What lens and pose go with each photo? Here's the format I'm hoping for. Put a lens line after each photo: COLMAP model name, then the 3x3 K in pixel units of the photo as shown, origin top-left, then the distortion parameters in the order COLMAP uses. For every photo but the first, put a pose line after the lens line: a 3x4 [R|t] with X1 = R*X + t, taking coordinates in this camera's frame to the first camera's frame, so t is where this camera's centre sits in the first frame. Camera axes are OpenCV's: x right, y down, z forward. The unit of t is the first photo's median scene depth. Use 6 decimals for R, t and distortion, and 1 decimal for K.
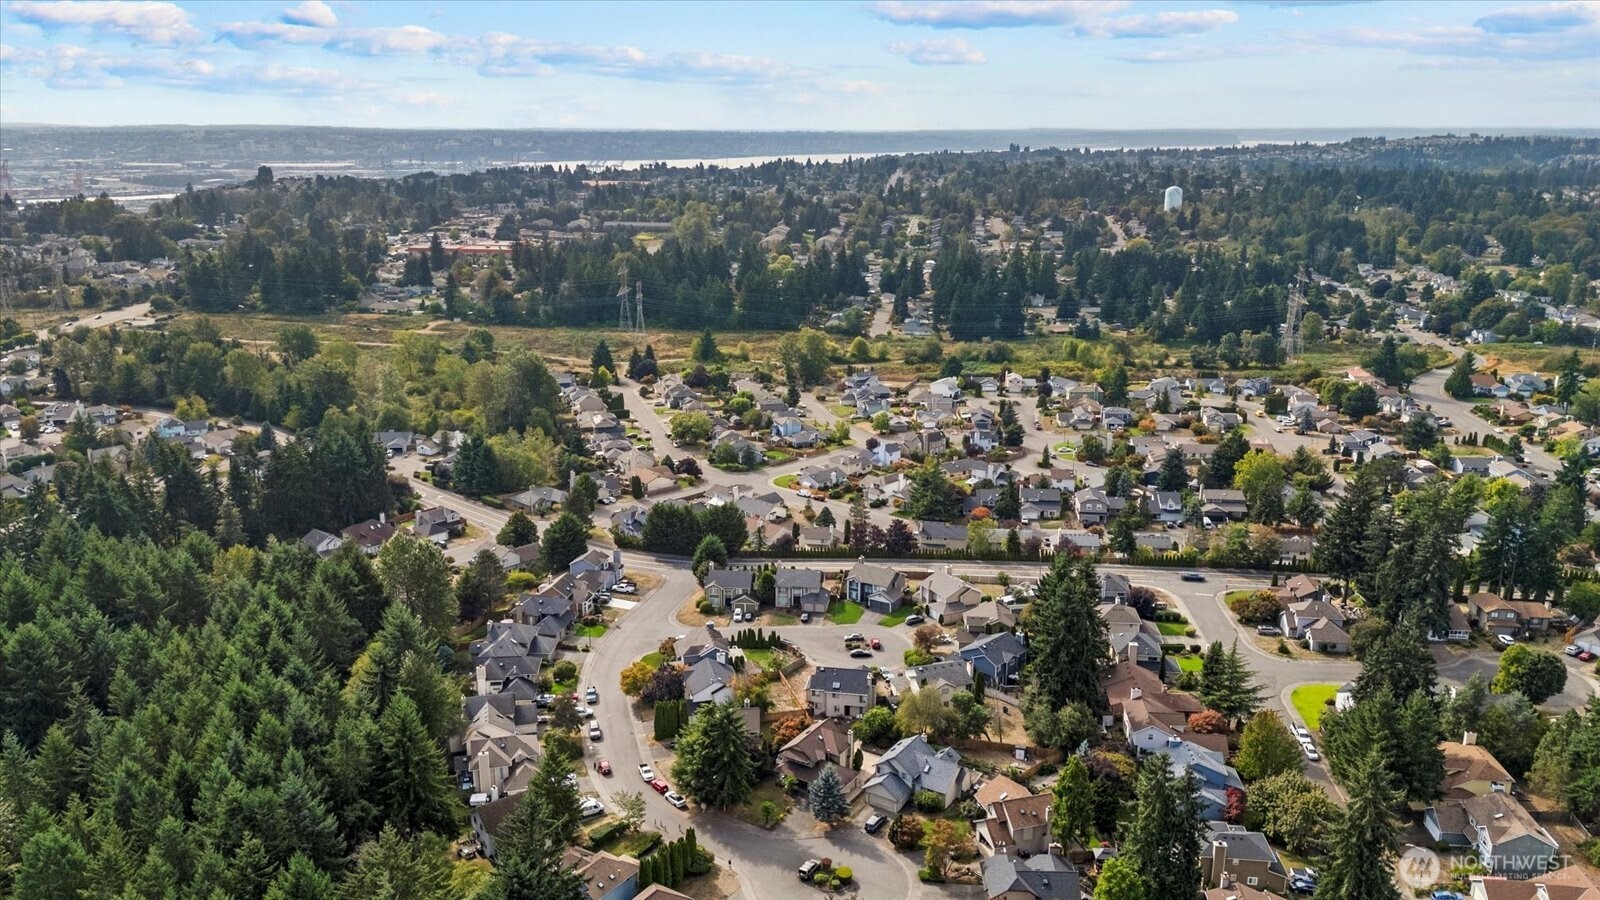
lens RADIAL K [[1343.4, 0, 800.0], [0, 1343.4, 450.0], [0, 0, 1]] dist [0.110095, -0.180285]
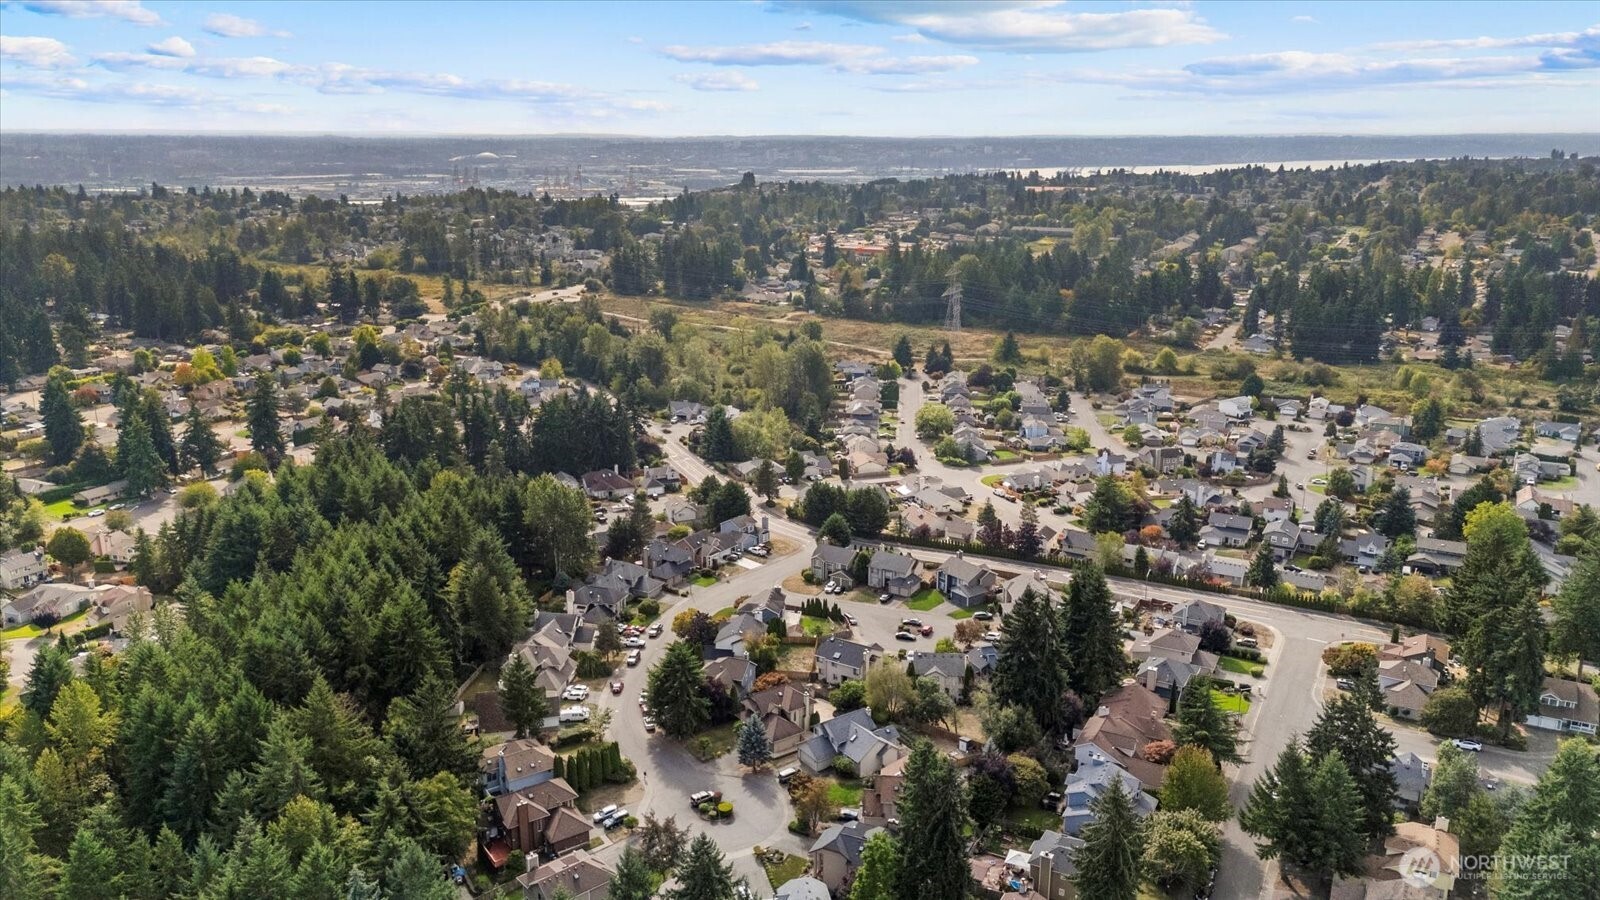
lens RADIAL K [[1343.4, 0, 800.0], [0, 1343.4, 450.0], [0, 0, 1]] dist [0.110095, -0.180285]
pose [[0.898978, 0.098043, -0.426880, 0.263716], [-0.100143, 0.994818, 0.017589, -0.002347], [0.426392, 0.026937, 0.904137, 0.008050]]
